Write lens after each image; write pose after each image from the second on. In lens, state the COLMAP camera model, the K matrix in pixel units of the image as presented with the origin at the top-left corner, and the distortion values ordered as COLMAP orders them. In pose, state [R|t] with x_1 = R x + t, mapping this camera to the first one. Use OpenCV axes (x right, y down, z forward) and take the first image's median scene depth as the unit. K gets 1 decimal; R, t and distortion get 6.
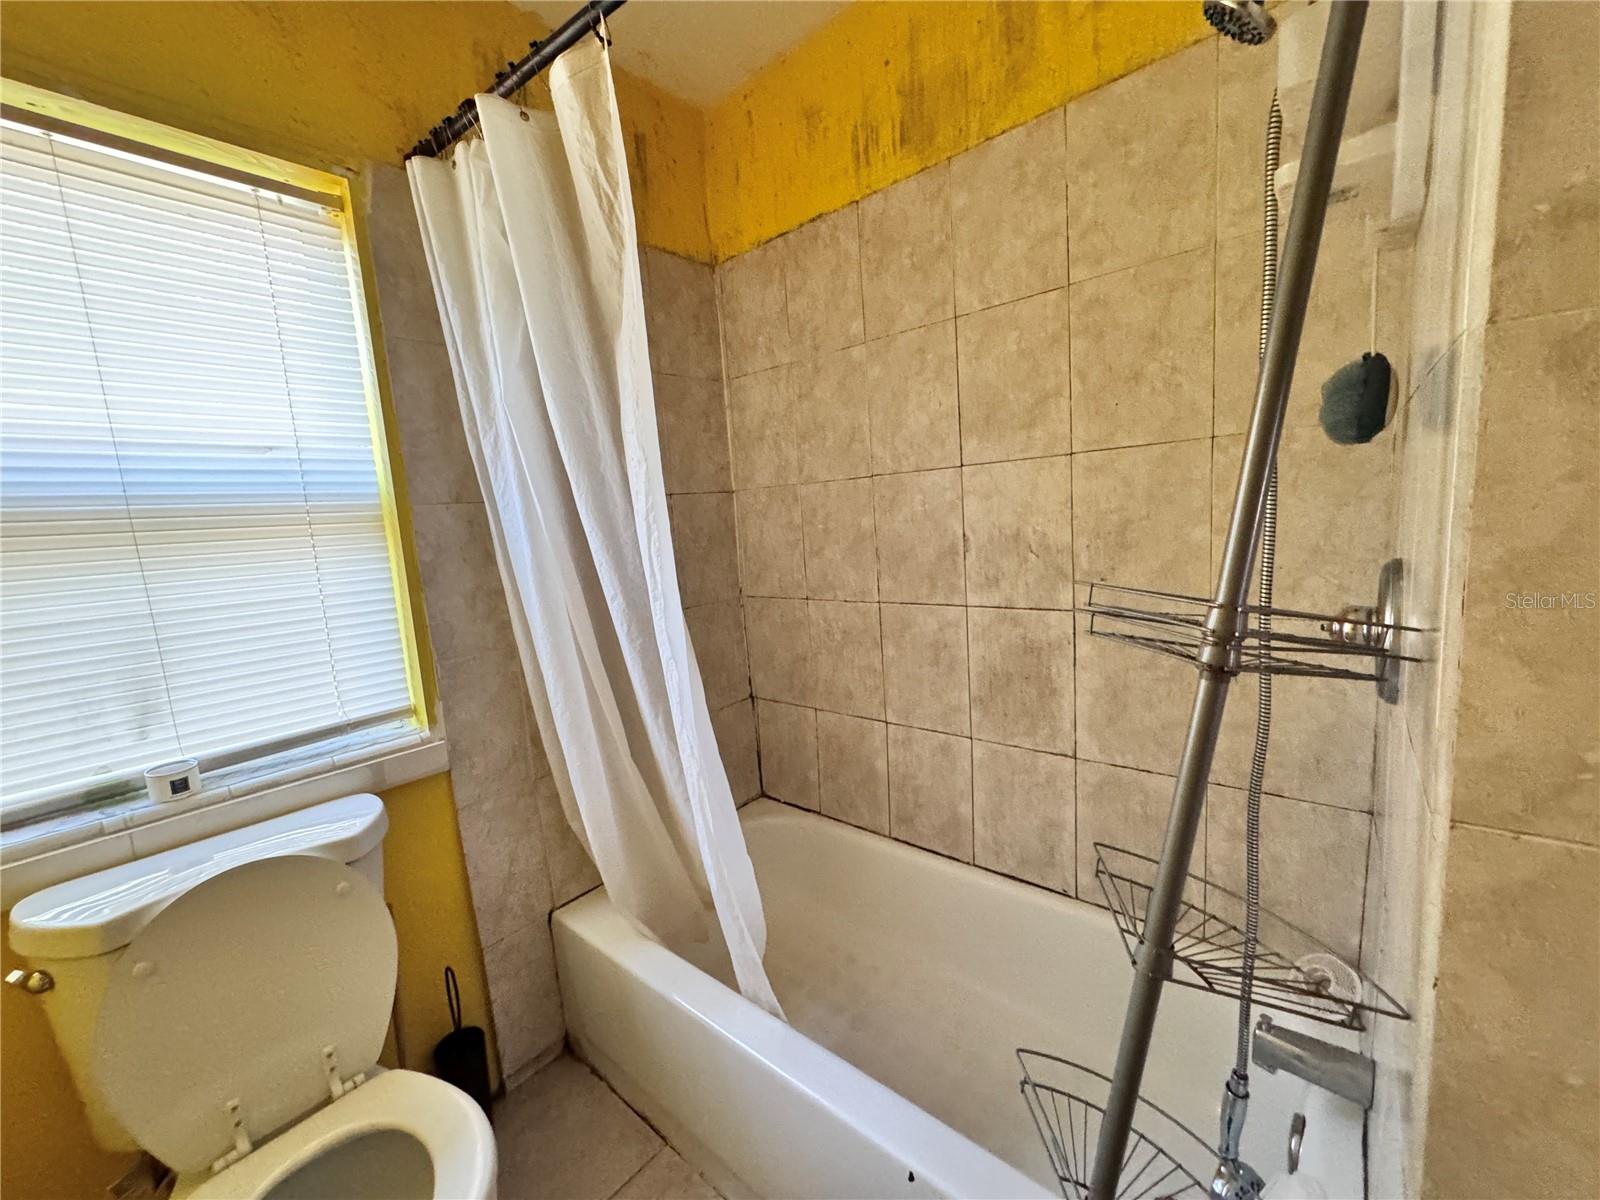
lens RADIAL K [[638.5, 0, 798.4], [0, 638.5, 599.0], [0, 0, 1]] dist [-0.001080, -0.000262]
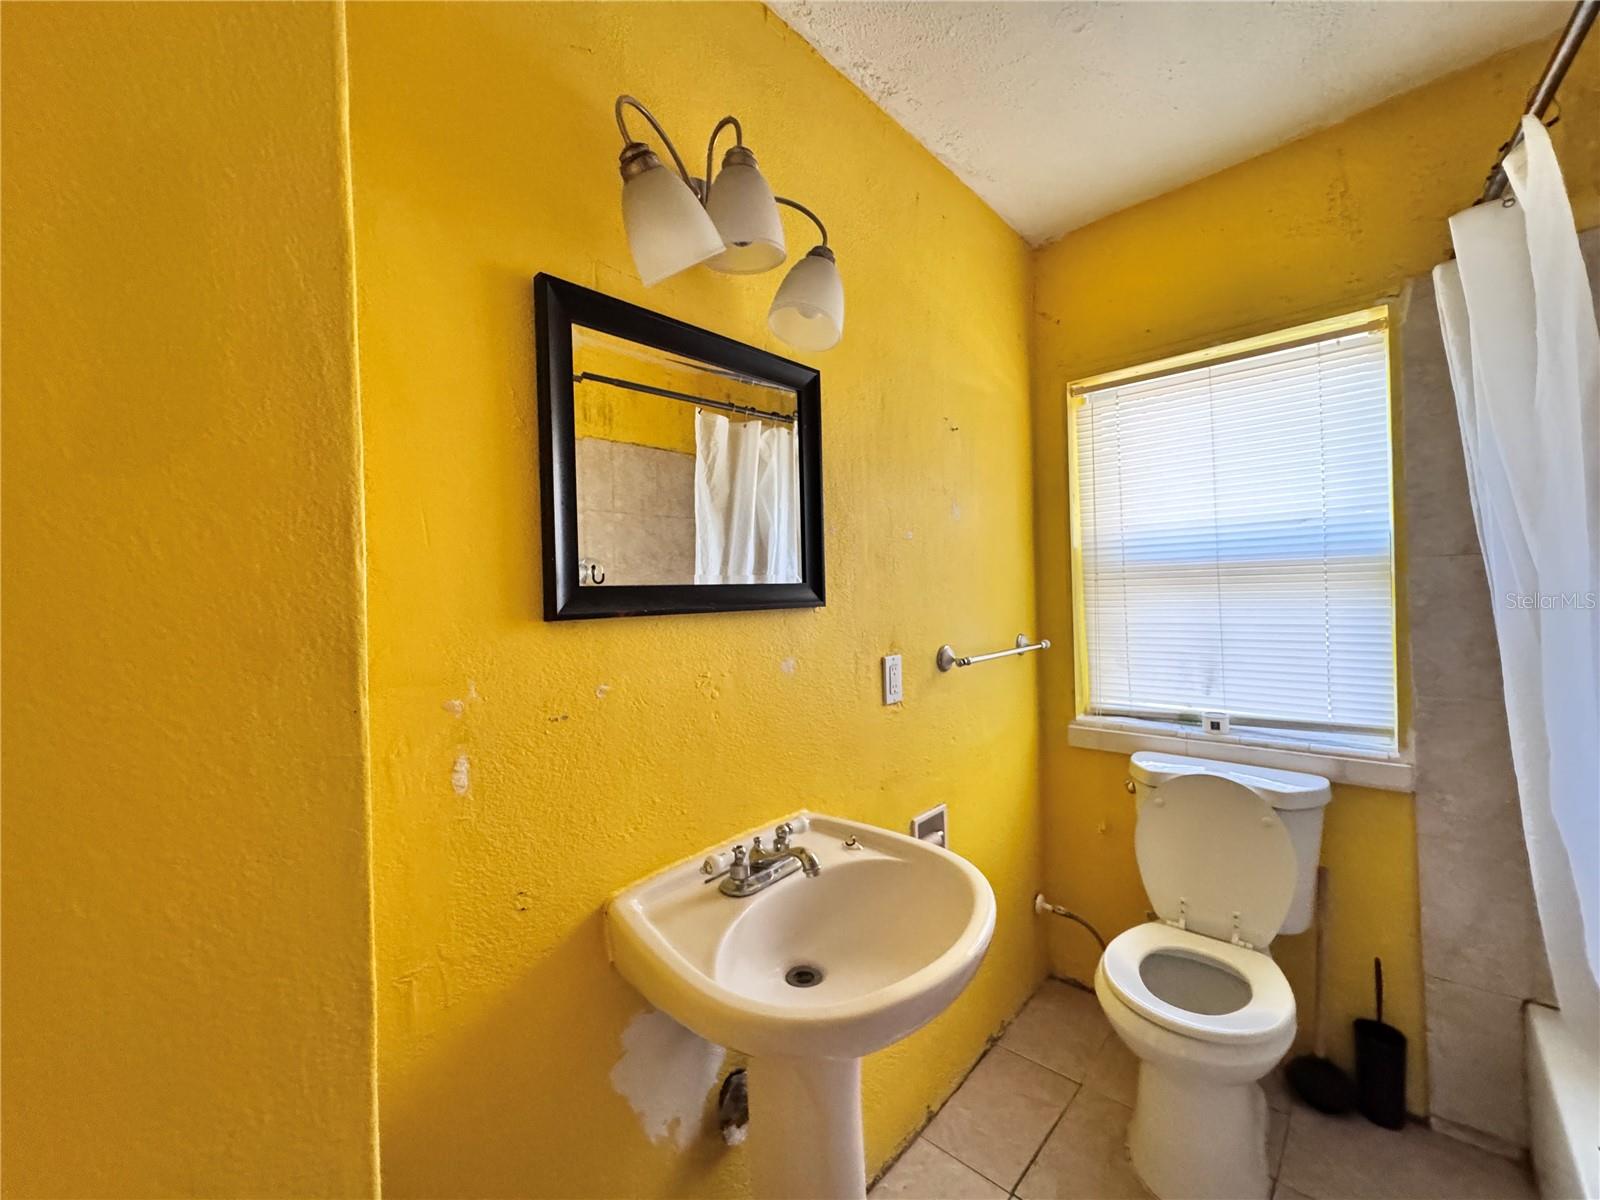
lens RADIAL K [[638.5, 0, 798.4], [0, 638.5, 599.0], [0, 0, 1]] dist [-0.001080, -0.000262]
pose [[-0.045446, 0.075888, -0.996080, 0.650638], [-0.093308, 0.992429, 0.079867, -0.065032], [0.994600, 0.096572, -0.038021, -0.064336]]
